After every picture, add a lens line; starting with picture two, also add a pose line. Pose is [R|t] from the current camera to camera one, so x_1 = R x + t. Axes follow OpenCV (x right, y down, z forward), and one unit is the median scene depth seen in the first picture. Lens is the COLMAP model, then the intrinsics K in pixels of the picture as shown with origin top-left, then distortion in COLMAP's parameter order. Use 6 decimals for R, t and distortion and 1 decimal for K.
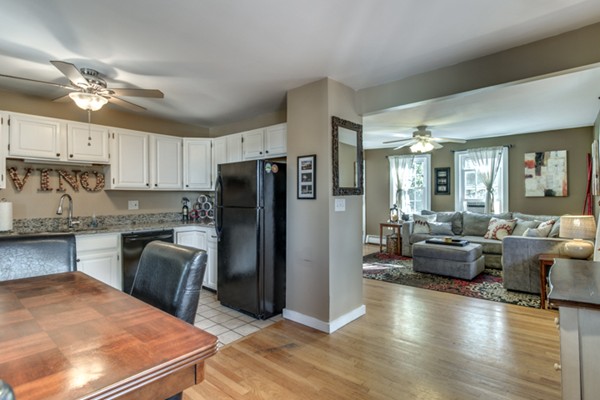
lens RADIAL K [[315.5, 0, 299.2], [0, 315.5, 195.1], [0, 0, 1]] dist [-0.029975, -0.001706]
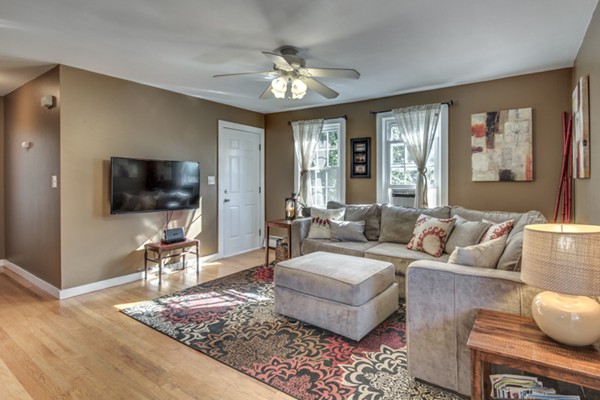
lens RADIAL K [[315.5, 0, 321.7], [0, 315.5, 181.4], [0, 0, 1]] dist [-0.029975, -0.001706]
pose [[0.991155, 0.008480, 0.132437, 0.316541], [-0.008163, 0.999962, -0.002932, 0.008890], [-0.132457, 0.001825, 0.991187, 0.376683]]
